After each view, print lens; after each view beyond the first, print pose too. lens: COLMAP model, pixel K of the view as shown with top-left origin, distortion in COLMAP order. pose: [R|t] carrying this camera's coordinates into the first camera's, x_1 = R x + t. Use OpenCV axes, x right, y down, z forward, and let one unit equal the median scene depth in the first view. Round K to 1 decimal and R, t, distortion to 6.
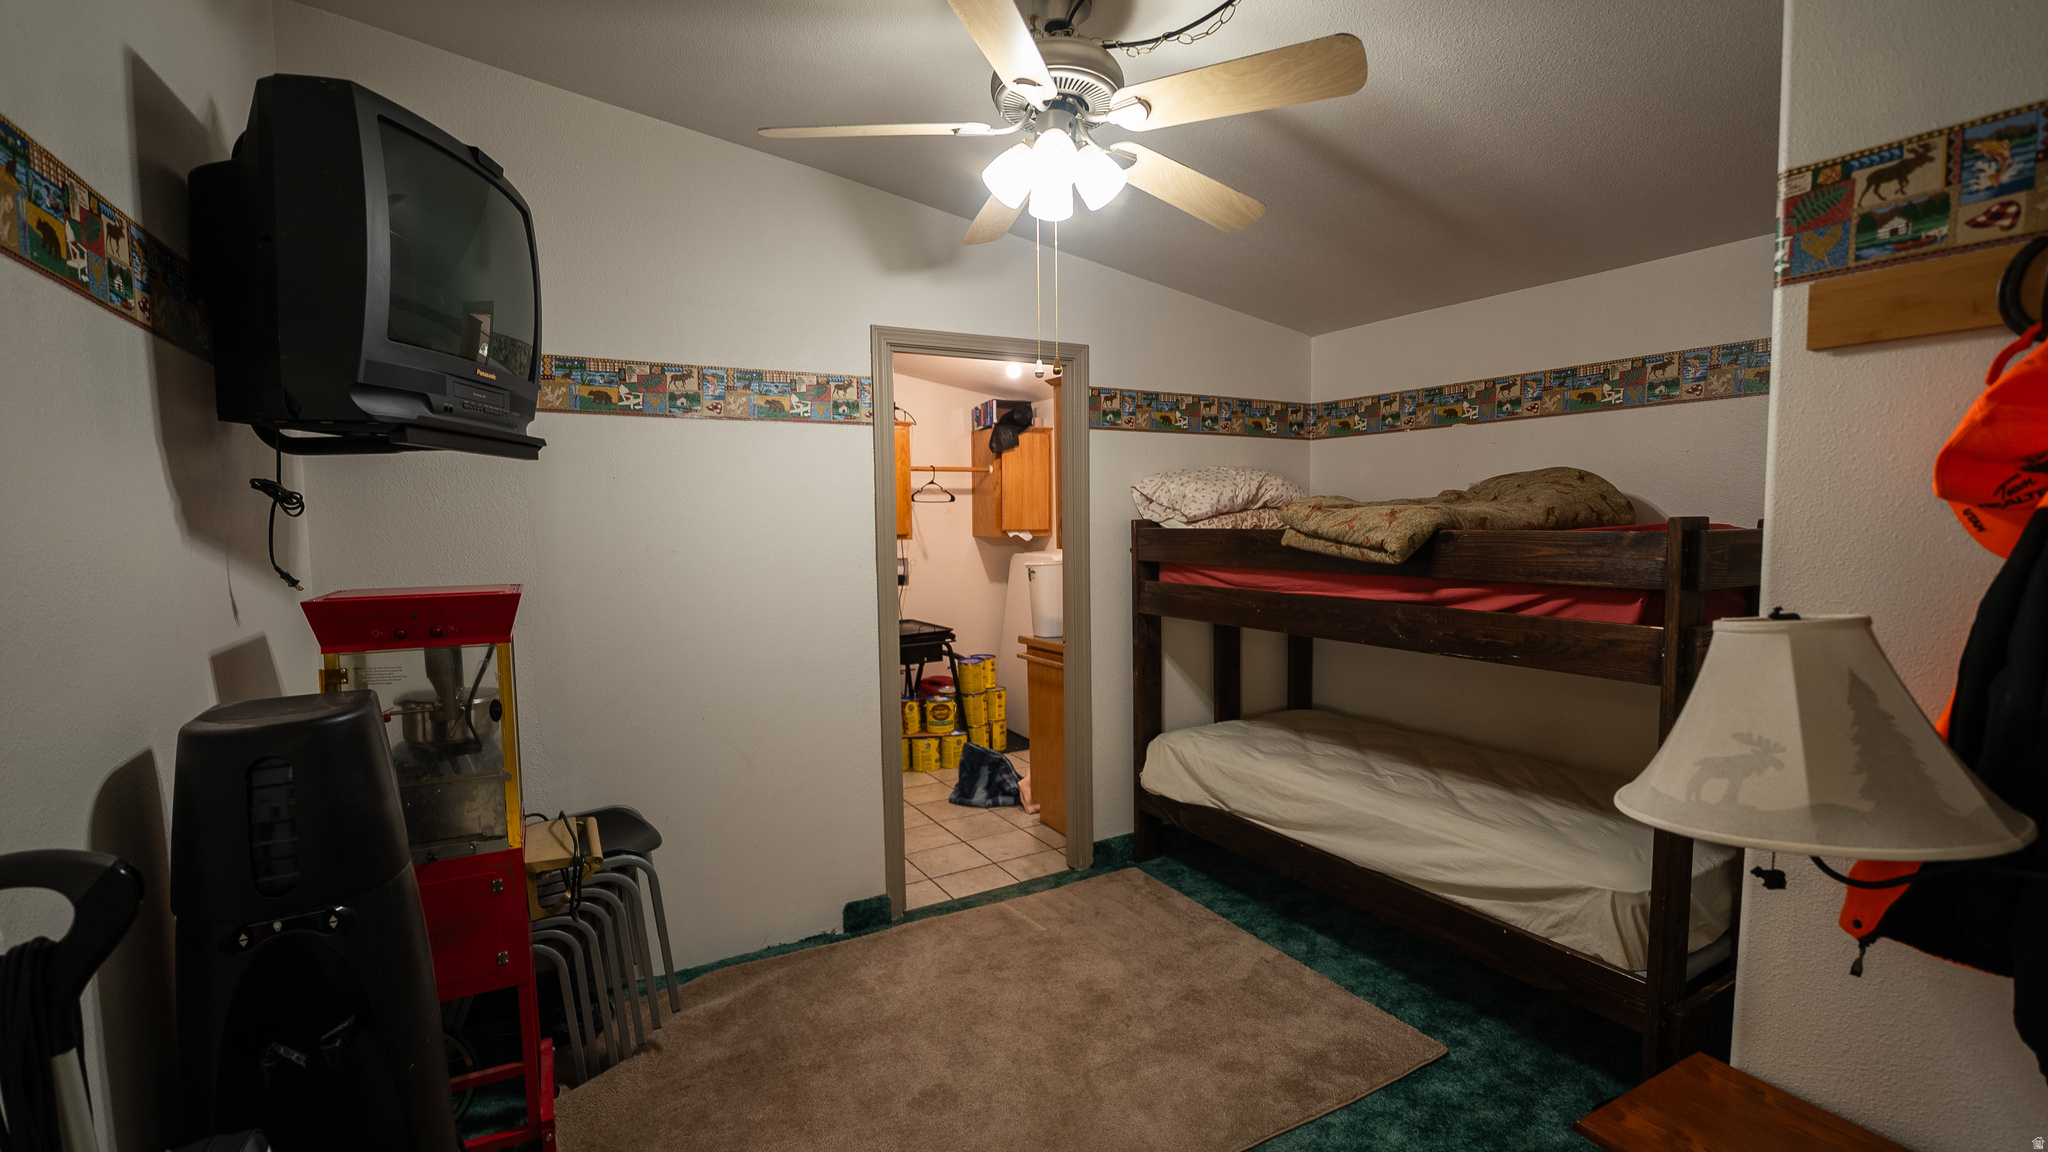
lens RADIAL K [[902.8, 0, 1024.0], [0, 902.8, 576.0], [0, 0, 1]] dist [-0.000109, 0.000018]
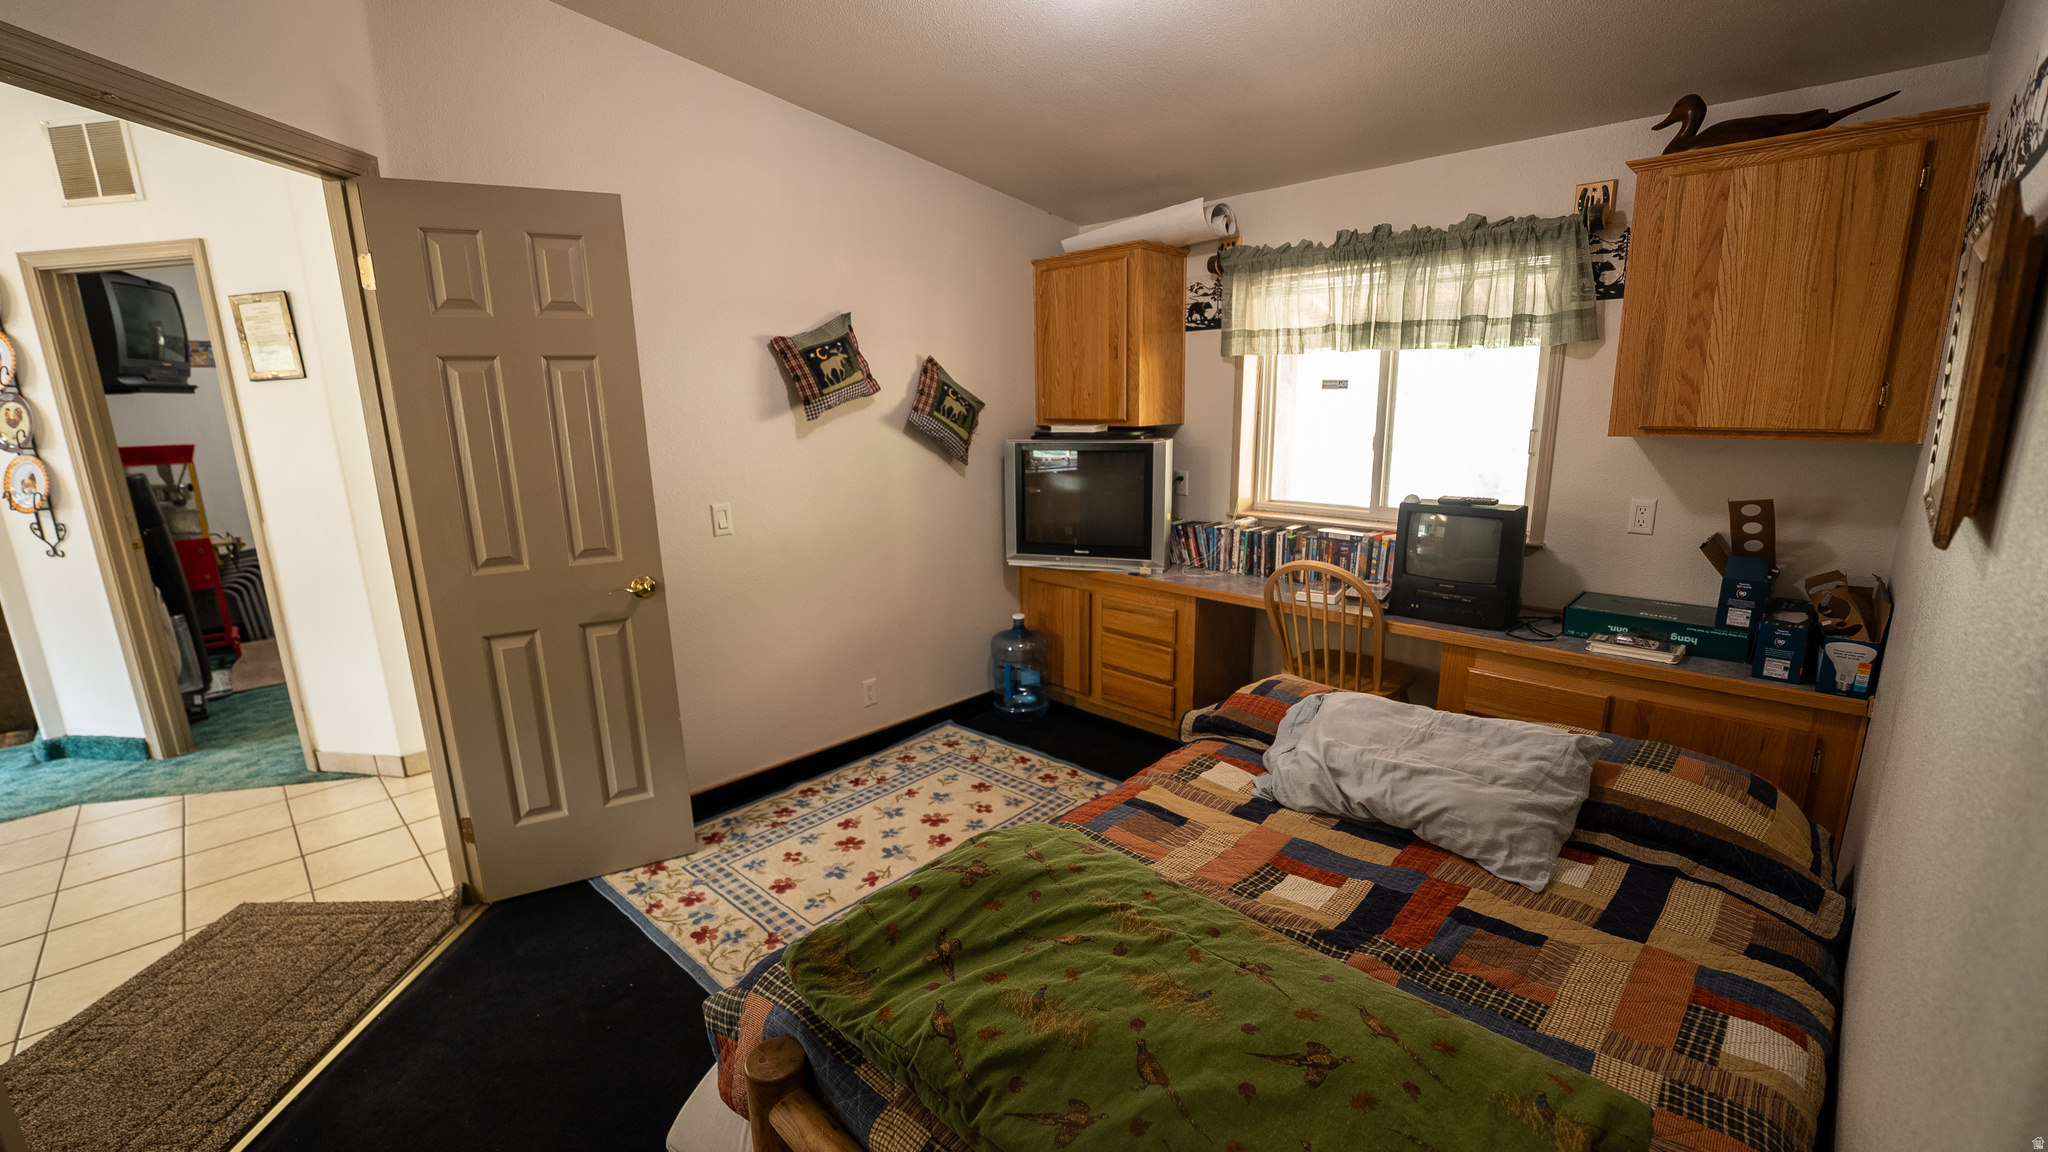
lens RADIAL K [[843.7, 0, 1024.0], [0, 843.7, 576.0], [0, 0, 1]] dist [-0.018374, -0.000316]
pose [[0.964669, -0.060779, 0.256357, 1.198125], [0.023647, 0.989074, 0.145513, 0.104278], [-0.262400, -0.134309, 0.955567, -2.103749]]
